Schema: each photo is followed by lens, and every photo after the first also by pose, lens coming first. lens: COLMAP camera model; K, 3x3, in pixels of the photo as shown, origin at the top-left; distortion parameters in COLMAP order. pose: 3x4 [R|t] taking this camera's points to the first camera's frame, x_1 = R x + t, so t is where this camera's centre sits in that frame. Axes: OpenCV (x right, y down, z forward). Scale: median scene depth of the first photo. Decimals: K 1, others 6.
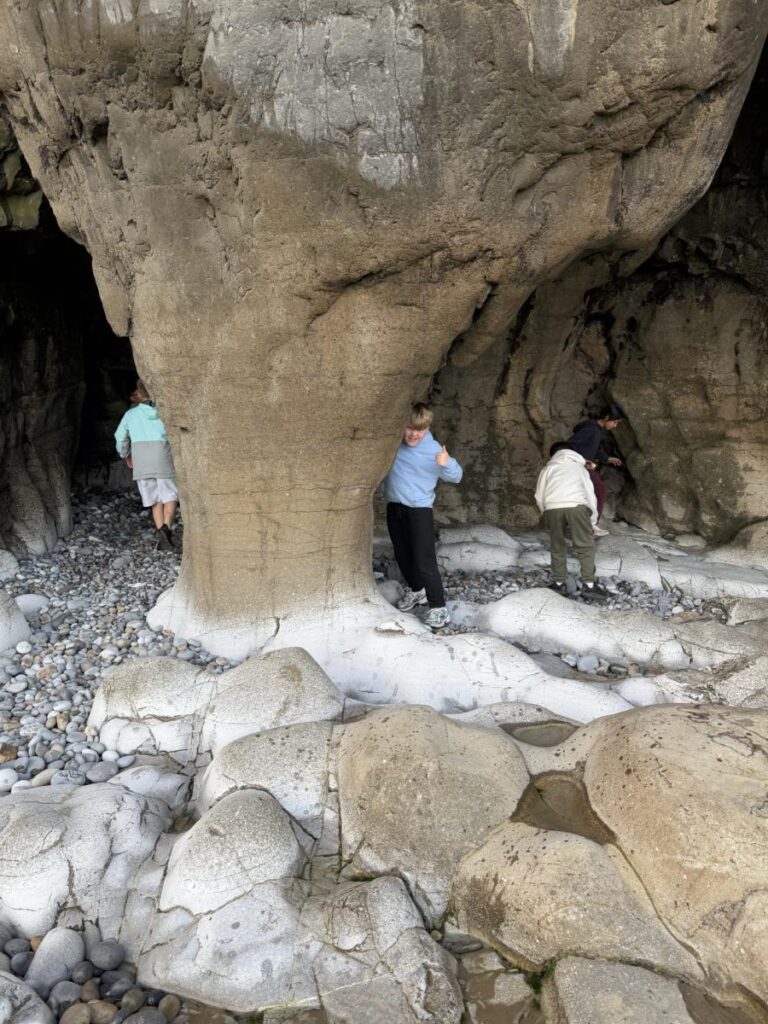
lens RADIAL K [[719.9, 0, 387.5], [0, 719.9, 512.8], [0, 0, 1]] dist [0.062660, -0.073494]
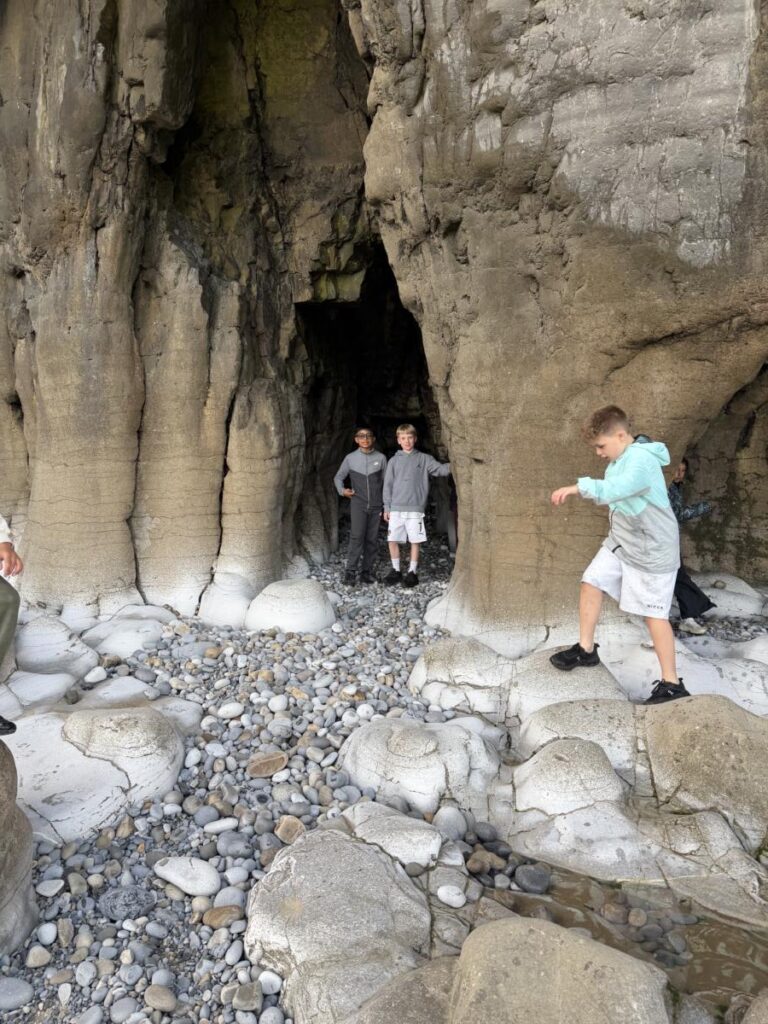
lens RADIAL K [[719.9, 0, 378.7], [0, 719.9, 510.1], [0, 0, 1]] dist [0.062660, -0.073494]
pose [[0.965641, 0.063432, -0.252020, -0.158476], [-0.082350, 0.994466, -0.065232, 0.069349], [0.246488, 0.083744, 0.965521, -0.231911]]
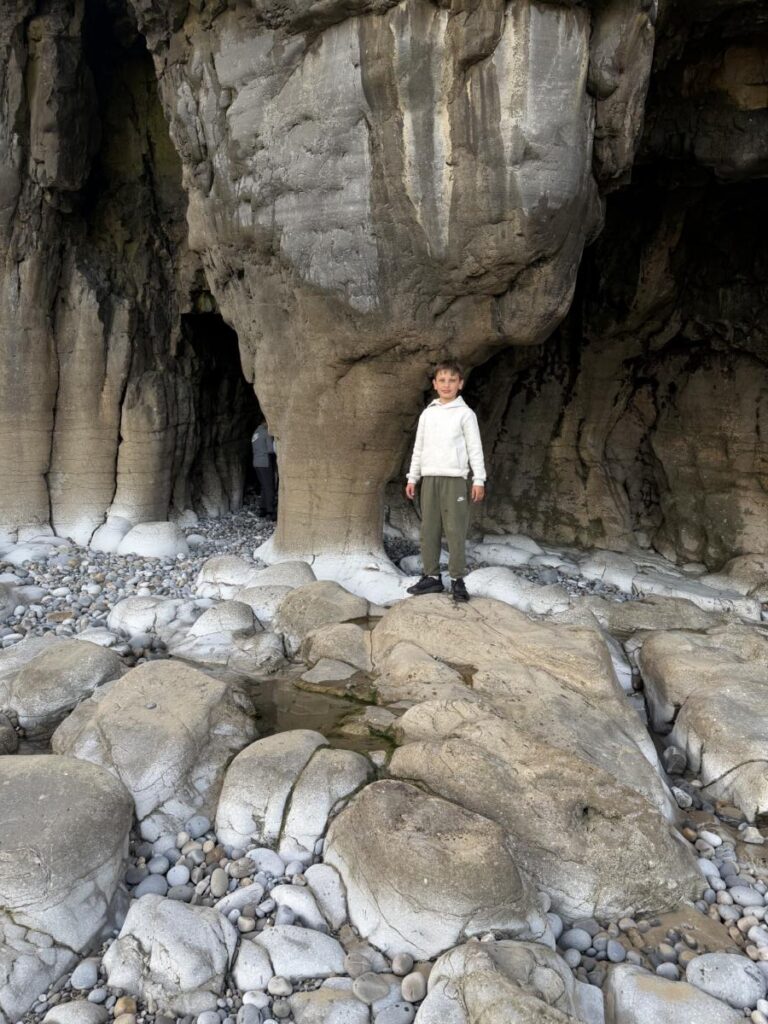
lens RADIAL K [[719.9, 0, 382.8], [0, 719.9, 514.7], [0, 0, 1]] dist [0.062660, -0.073494]
pose [[0.948305, 0.103590, -0.299979, 0.555644], [-0.119078, 0.992310, -0.033768, 0.105889], [0.294174, 0.067743, 0.953348, -0.607391]]
